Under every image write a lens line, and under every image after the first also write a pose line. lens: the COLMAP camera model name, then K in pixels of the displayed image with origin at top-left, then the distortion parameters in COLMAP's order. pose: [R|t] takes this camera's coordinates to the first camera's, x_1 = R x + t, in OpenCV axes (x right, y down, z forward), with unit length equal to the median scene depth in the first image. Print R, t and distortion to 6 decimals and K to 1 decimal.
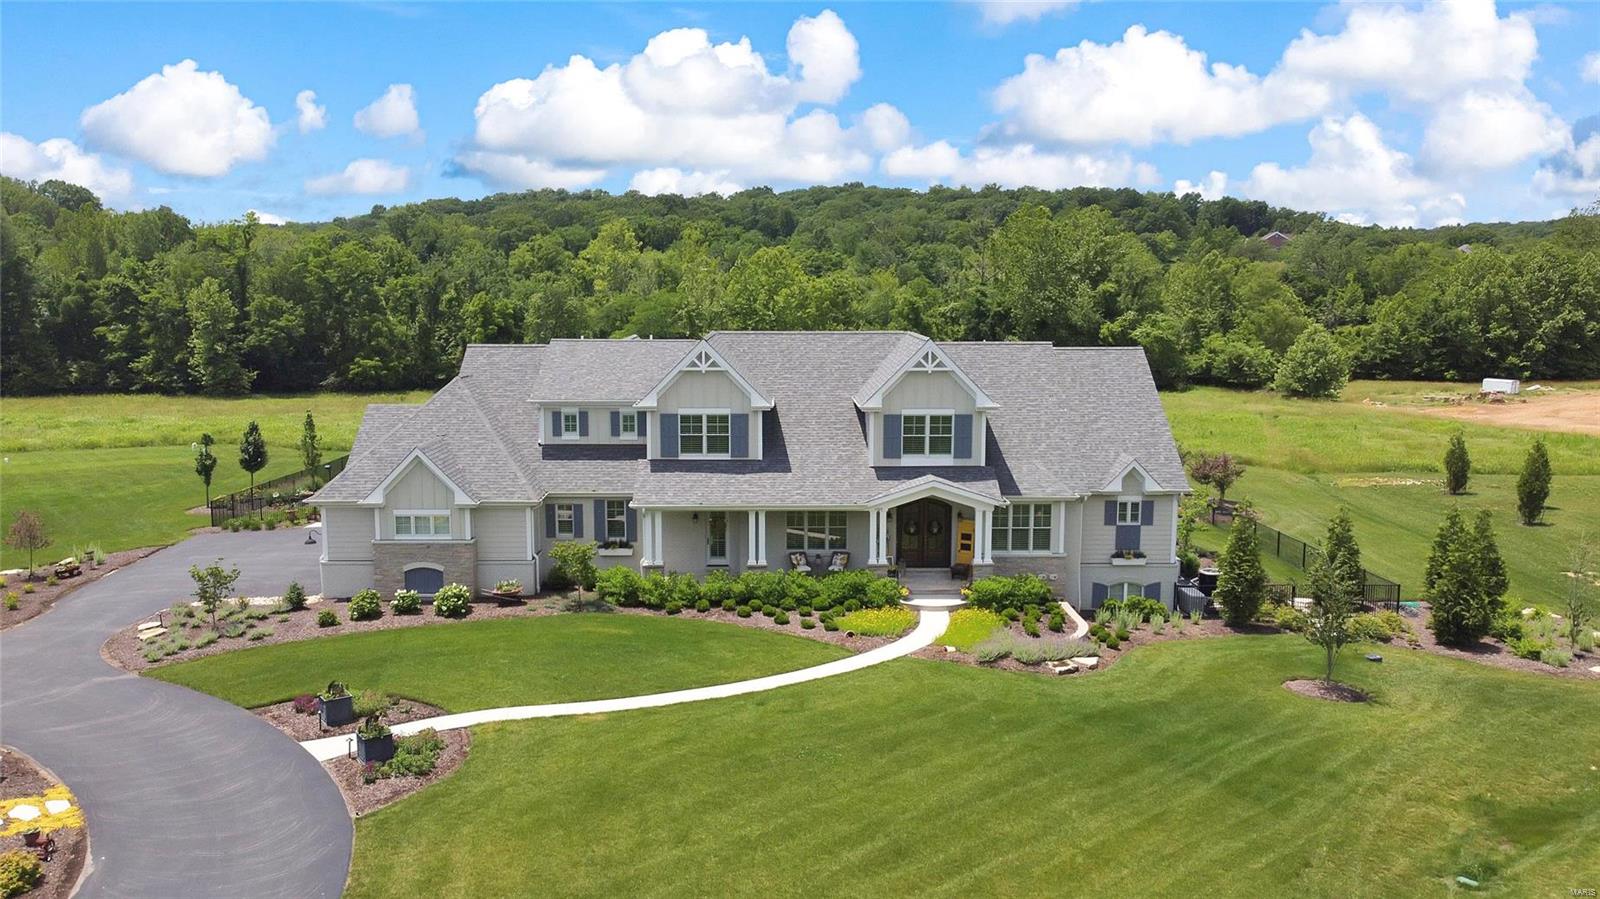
lens RADIAL K [[1185.1, 0, 800.0], [0, 1185.1, 449.5], [0, 0, 1]] dist [0.002655, 0.000904]
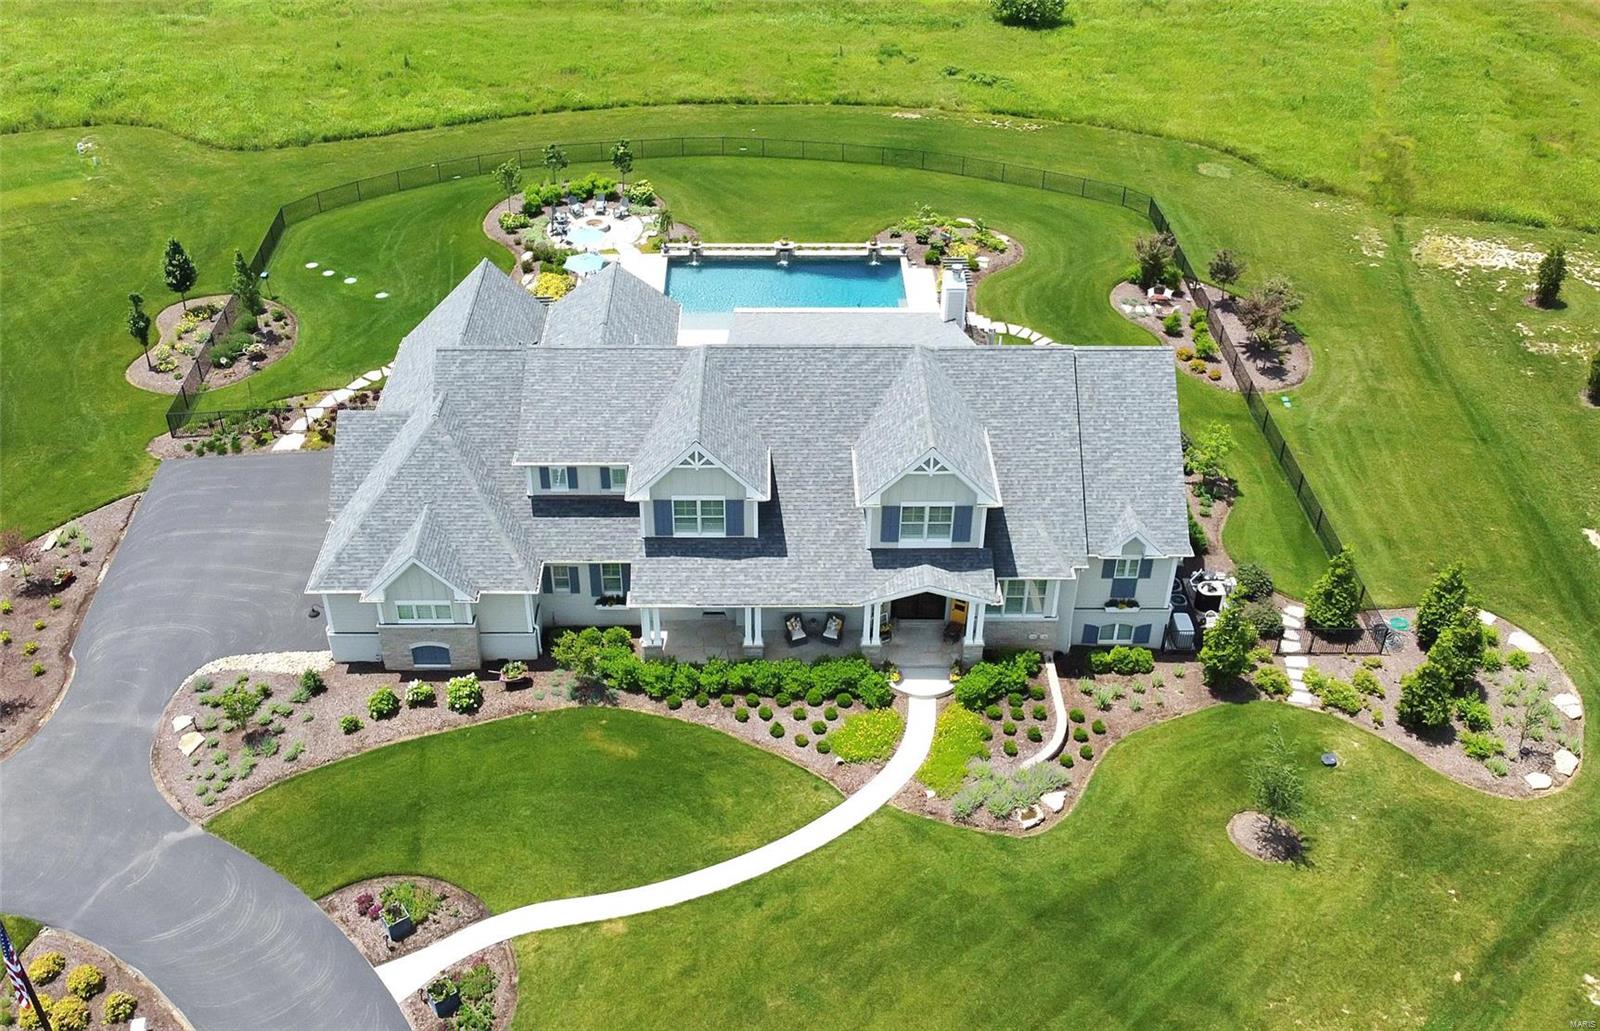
lens RADIAL K [[1490.0, 0, 794.5], [0, 1490.0, 449.2], [0, 0, 1]] dist [0.004677, 0.000118]
pose [[0.999941, 0.010295, -0.003433, 0.002212], [-0.007682, 0.894957, 0.446086, -0.622521], [0.007664, -0.446033, 0.894984, -0.078758]]
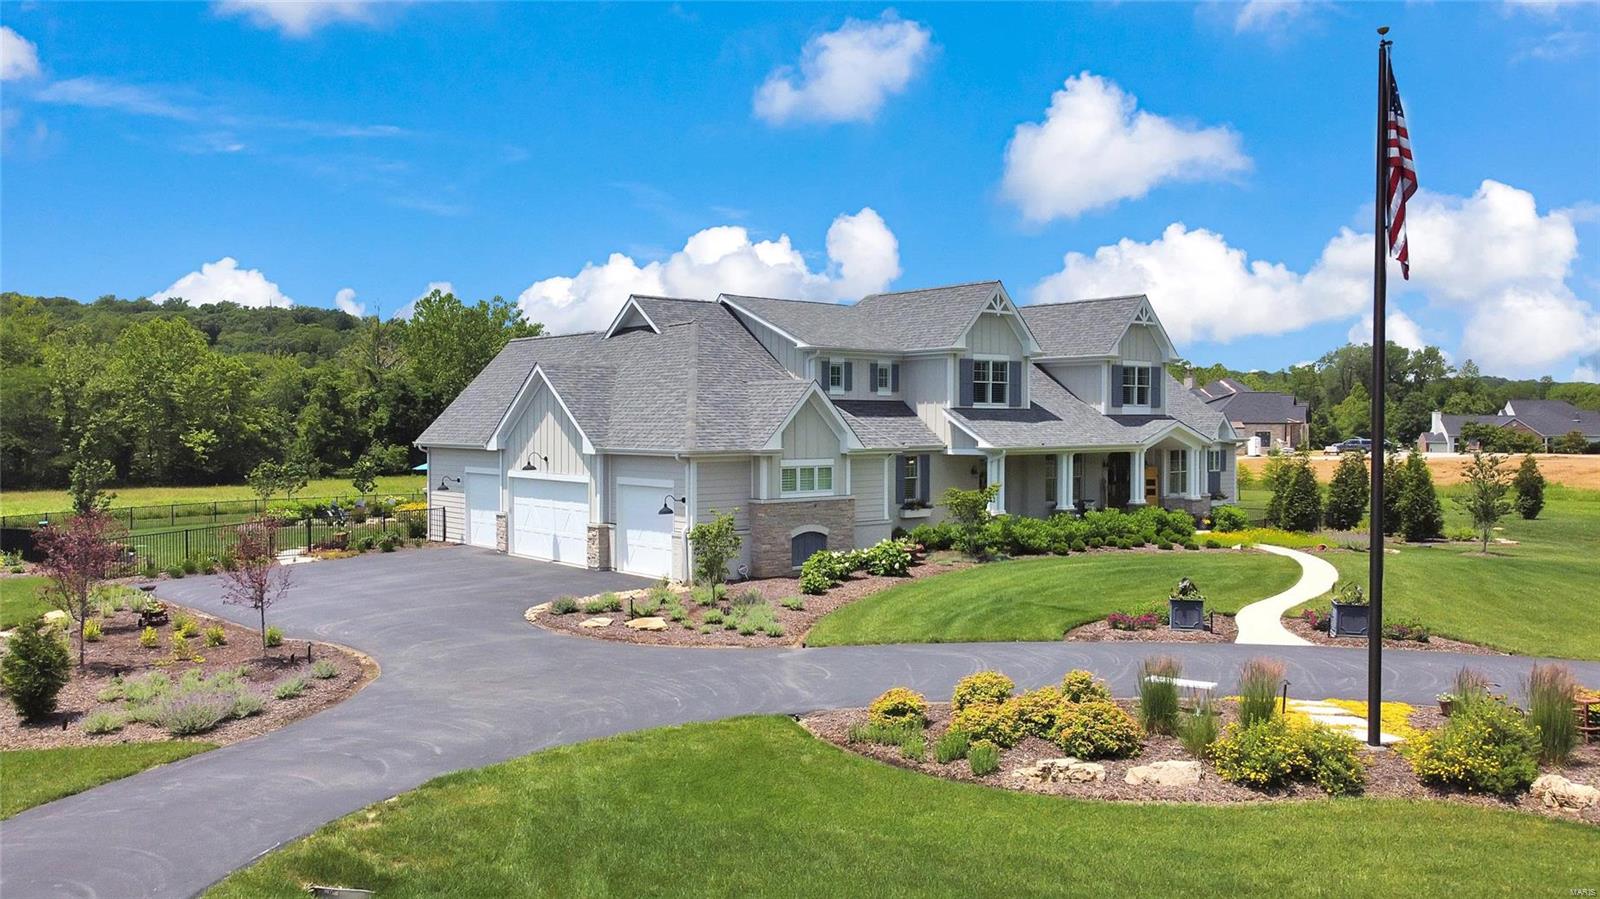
lens RADIAL K [[1185.1, 0, 800.0], [0, 1185.1, 449.5], [0, 0, 1]] dist [0.002655, 0.000904]
pose [[0.779670, -0.017018, 0.625959, -0.811839], [0.084621, 0.993325, -0.078395, 0.104720], [-0.620447, 0.114091, 0.775905, 0.366399]]
